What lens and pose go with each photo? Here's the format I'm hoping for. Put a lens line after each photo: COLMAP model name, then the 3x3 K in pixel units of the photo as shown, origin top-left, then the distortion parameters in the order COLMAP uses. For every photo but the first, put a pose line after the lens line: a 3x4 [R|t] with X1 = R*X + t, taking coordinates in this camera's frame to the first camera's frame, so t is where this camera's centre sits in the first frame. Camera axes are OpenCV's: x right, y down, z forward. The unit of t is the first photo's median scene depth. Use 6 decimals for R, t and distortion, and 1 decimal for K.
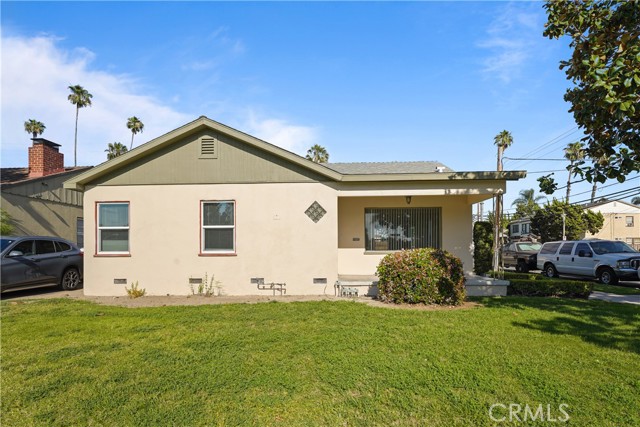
lens RADIAL K [[351.1, 0, 318.7], [0, 351.1, 245.6], [0, 0, 1]] dist [-0.000726, 0.000202]
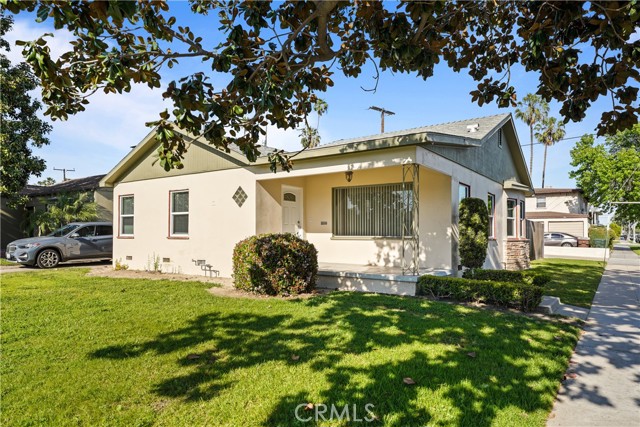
lens RADIAL K [[422.8, 0, 320.3], [0, 422.8, 225.7], [0, 0, 1]] dist [0.004279, 0.000210]
pose [[0.830626, -0.002445, -0.556825, 0.860637], [-0.002527, 0.999964, -0.008160, -0.003228], [0.556825, 0.008185, 0.830590, 0.110677]]
